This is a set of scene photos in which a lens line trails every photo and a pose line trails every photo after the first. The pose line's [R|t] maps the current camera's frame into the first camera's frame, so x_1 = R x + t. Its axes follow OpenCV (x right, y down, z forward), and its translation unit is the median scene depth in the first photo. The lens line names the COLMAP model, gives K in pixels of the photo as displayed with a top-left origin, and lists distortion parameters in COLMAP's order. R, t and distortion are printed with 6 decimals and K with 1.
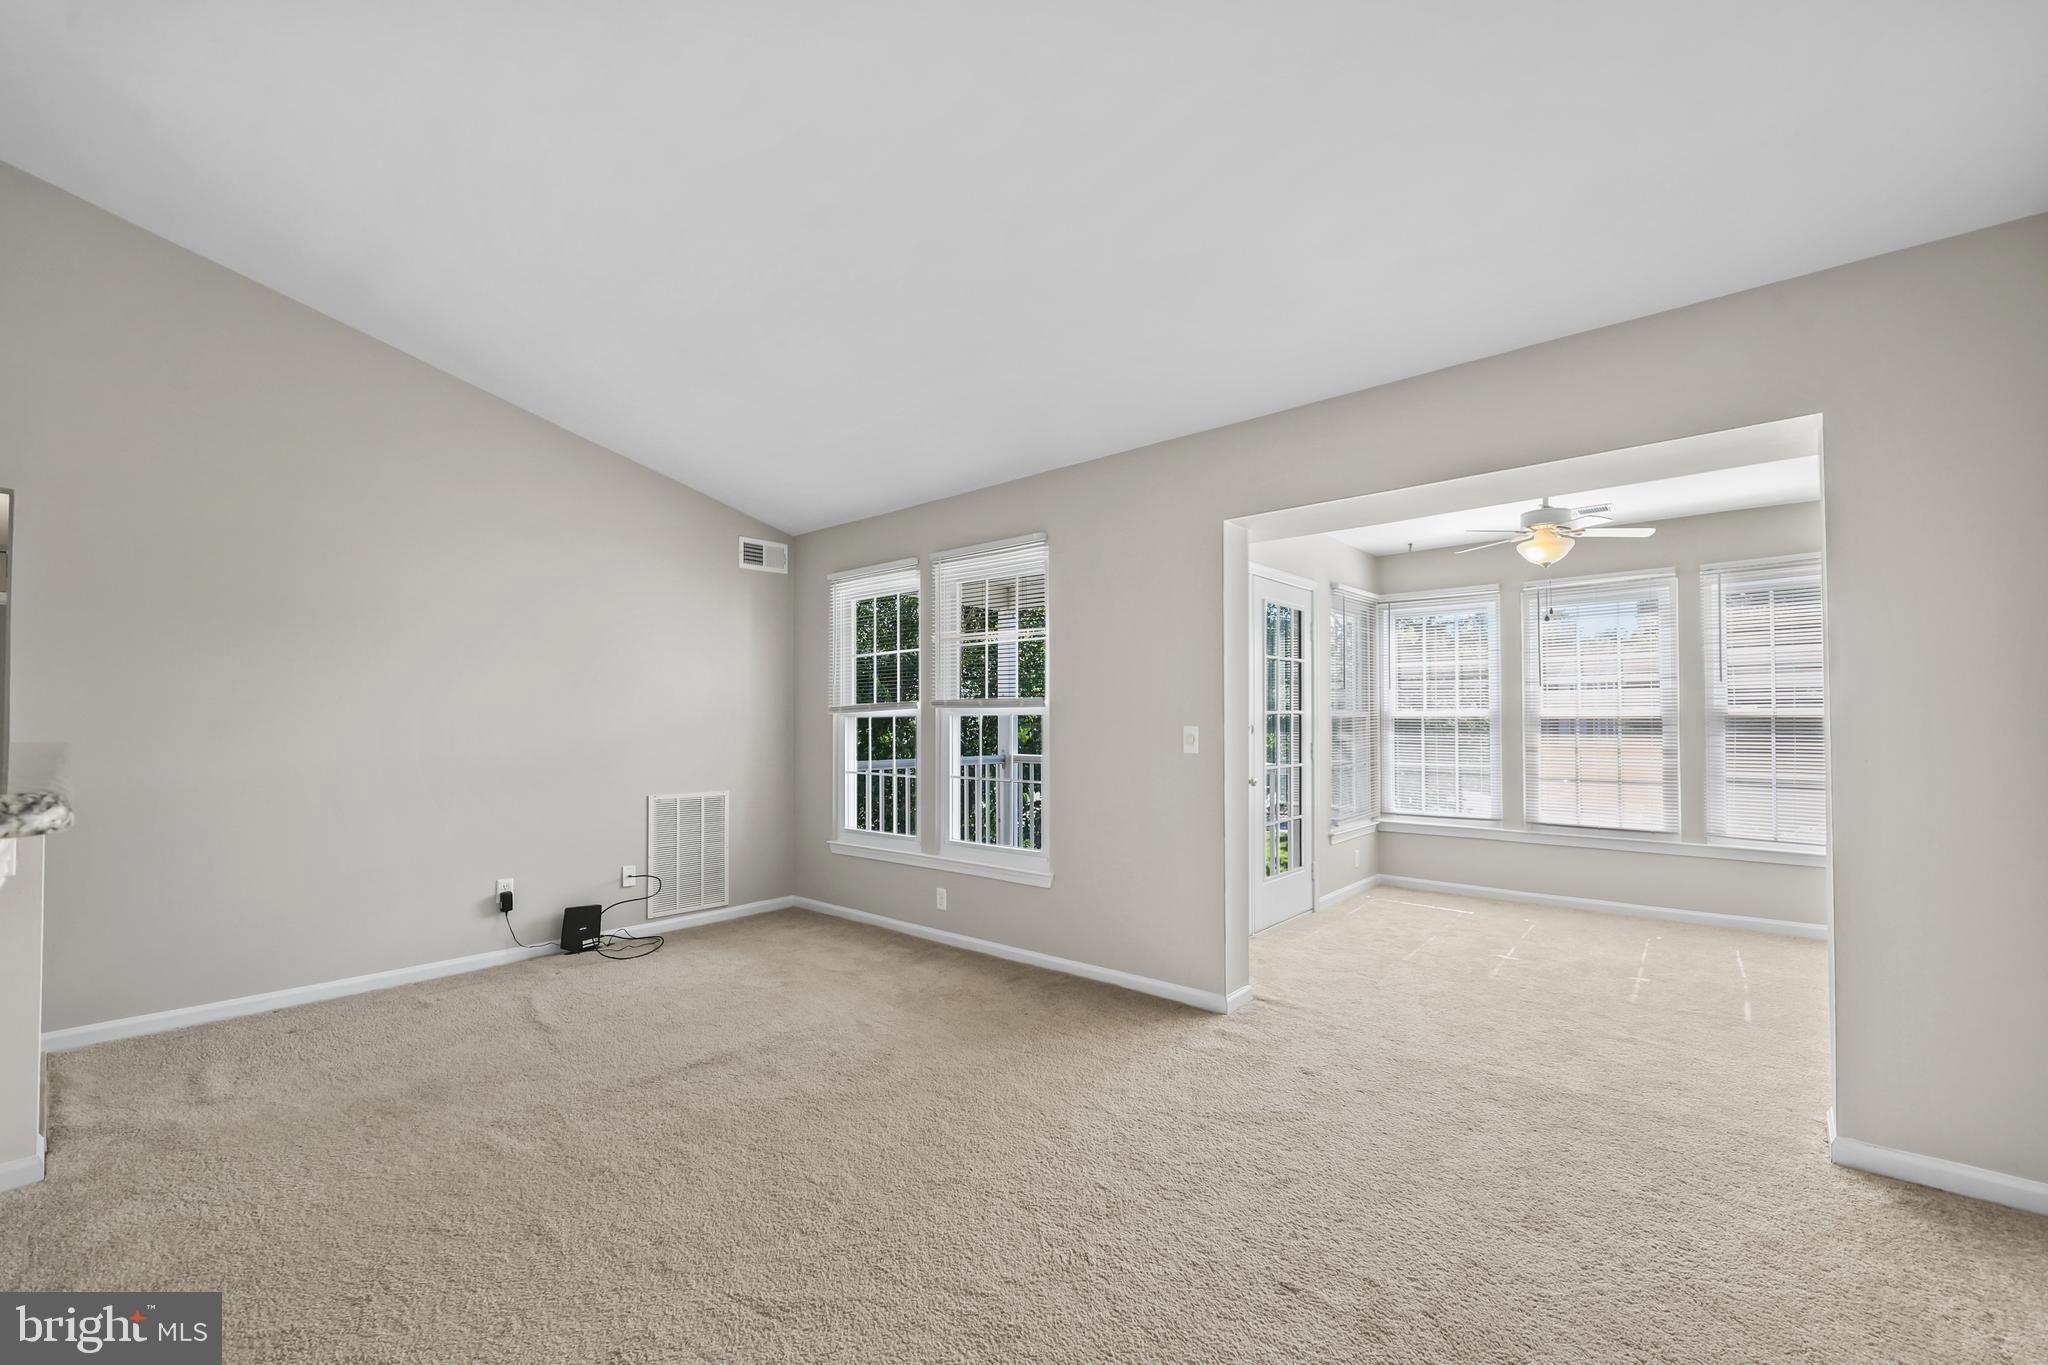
lens RADIAL K [[838.2, 0, 1028.3], [0, 838.2, 708.2], [0, 0, 1]] dist [0.001296, 0.000099]
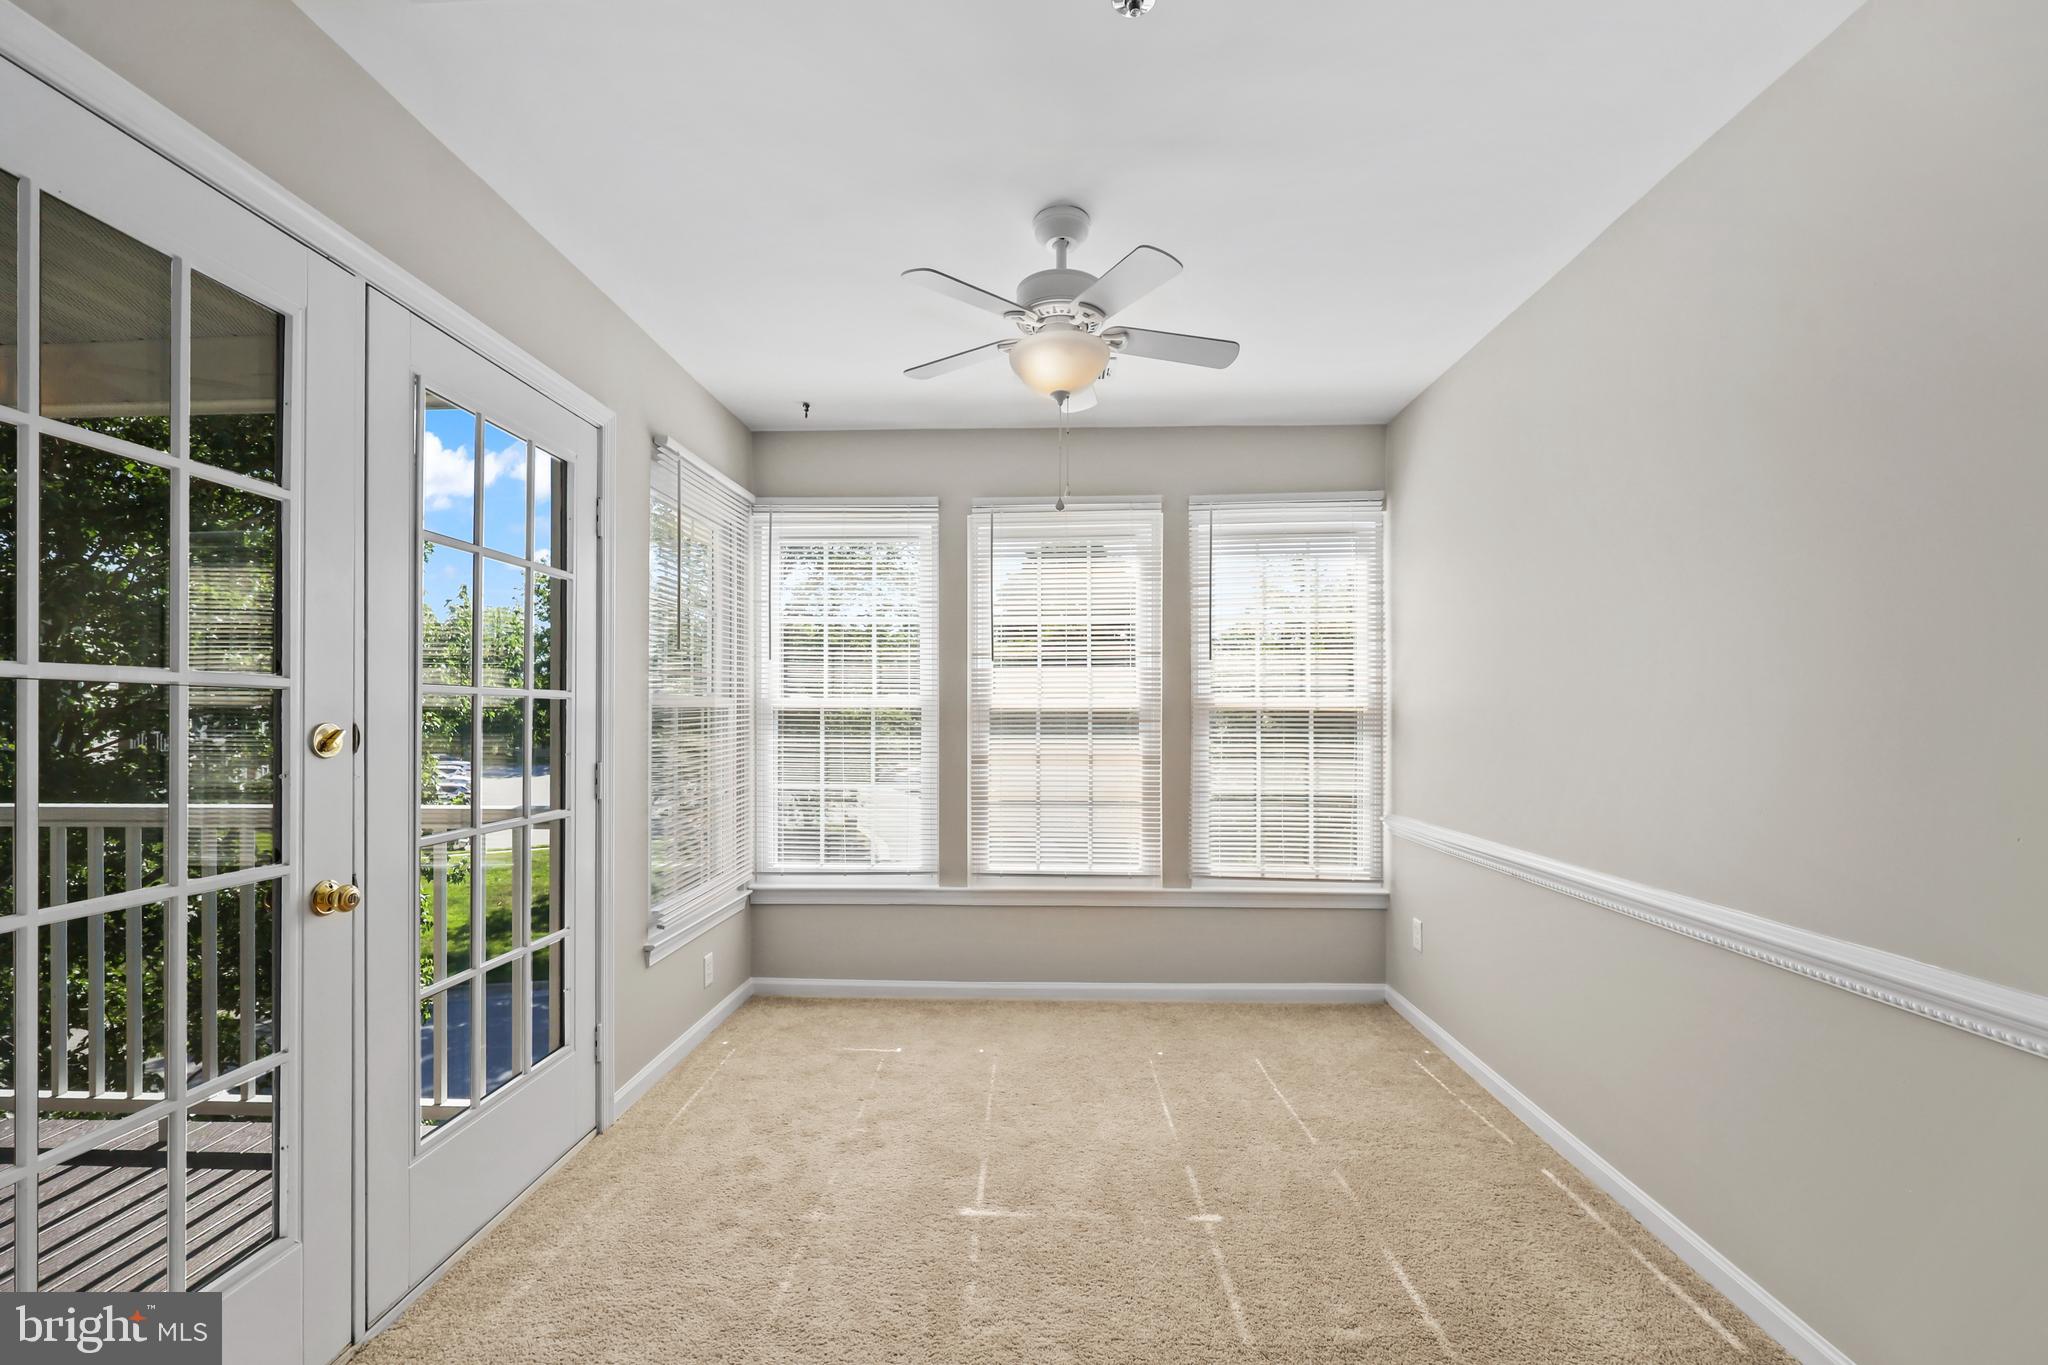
lens RADIAL K [[857.0, 0, 1022.8], [0, 857.0, 712.9], [0, 0, 1]] dist [-0.000419, -0.000018]
pose [[0.782954, 0.002261, 0.622075, 0.221590], [-0.011068, 0.999886, 0.010296, 0.006711], [-0.621981, -0.014947, 0.782890, 0.475094]]
